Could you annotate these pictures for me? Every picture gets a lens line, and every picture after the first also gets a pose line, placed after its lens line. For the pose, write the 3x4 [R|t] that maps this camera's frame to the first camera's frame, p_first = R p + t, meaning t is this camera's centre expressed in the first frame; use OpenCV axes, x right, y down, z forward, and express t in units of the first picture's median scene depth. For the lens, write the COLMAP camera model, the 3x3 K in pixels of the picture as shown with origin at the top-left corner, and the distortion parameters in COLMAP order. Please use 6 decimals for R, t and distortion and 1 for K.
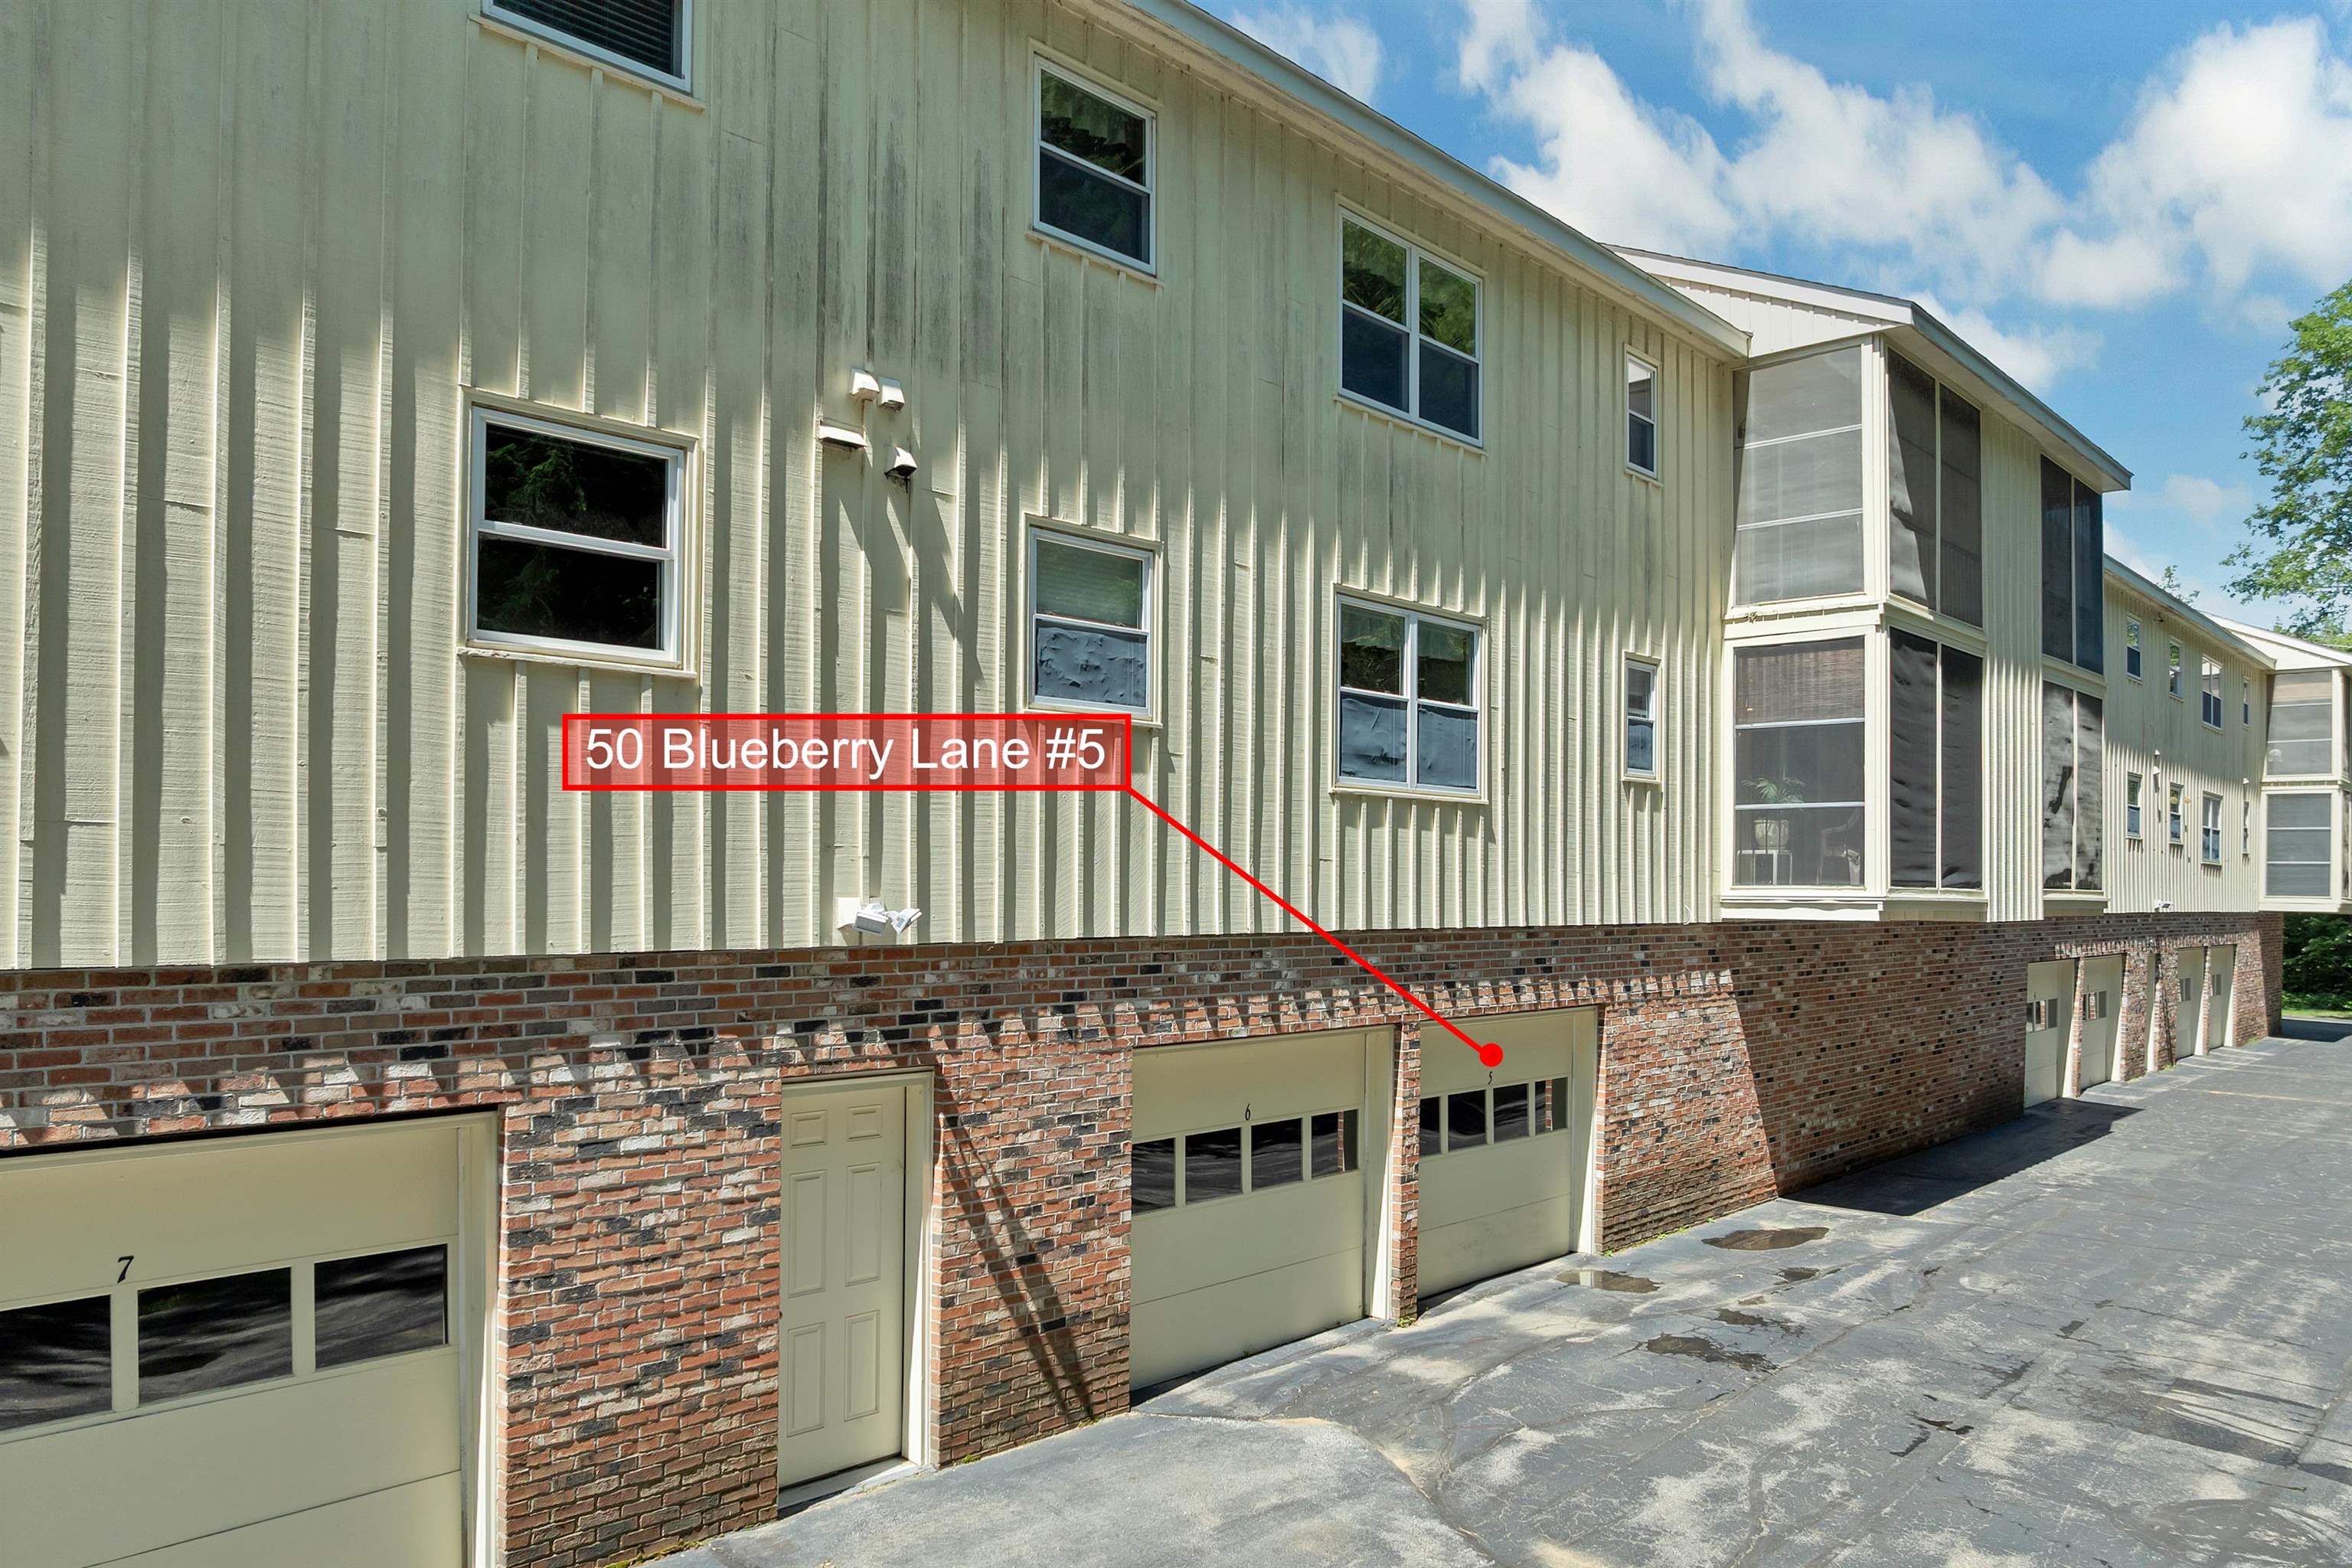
lens RADIAL K [[1617.2, 0, 1176.7], [0, 1617.2, 887.2], [0, 0, 1]] dist [-0.029020, -0.019054]
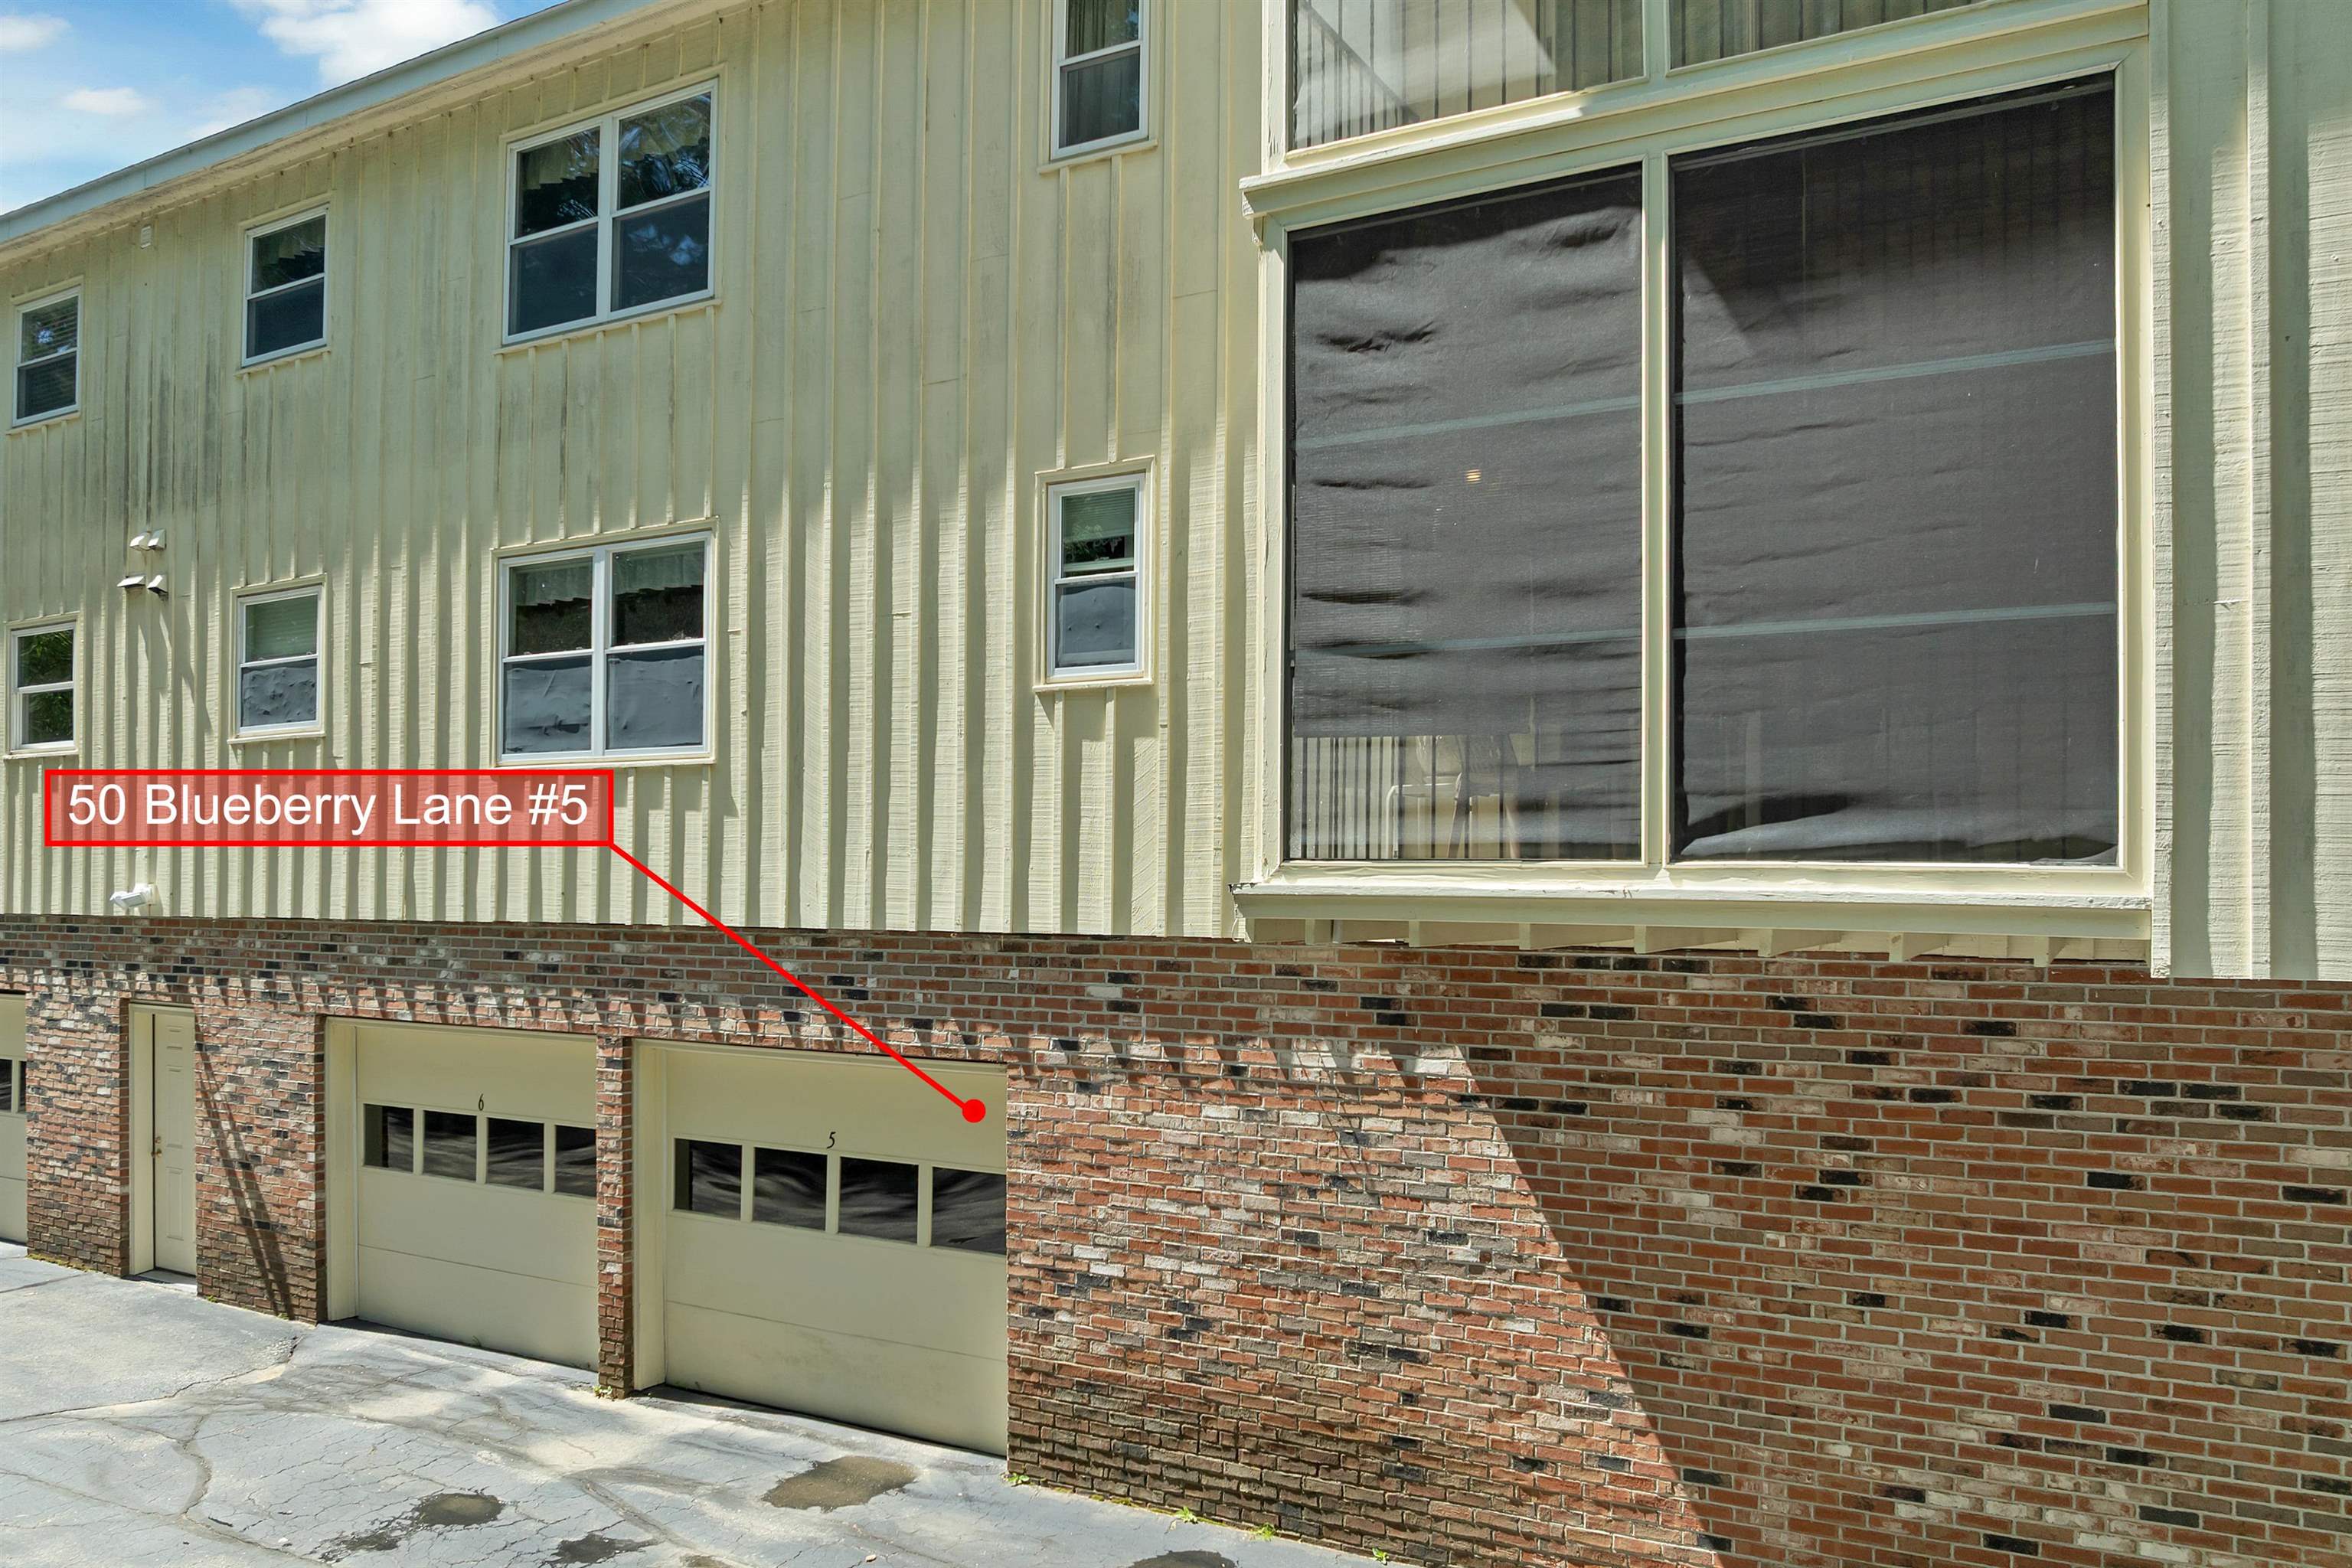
lens RADIAL K [[1617.2, 0, 1176.7], [0, 1617.2, 887.2], [0, 0, 1]] dist [-0.029020, -0.019054]
pose [[0.264781, -0.003626, -0.964302, 1.139711], [-0.001833, 0.999989, -0.004264, 0.010715], [0.964307, 0.002897, 0.264772, 1.180051]]
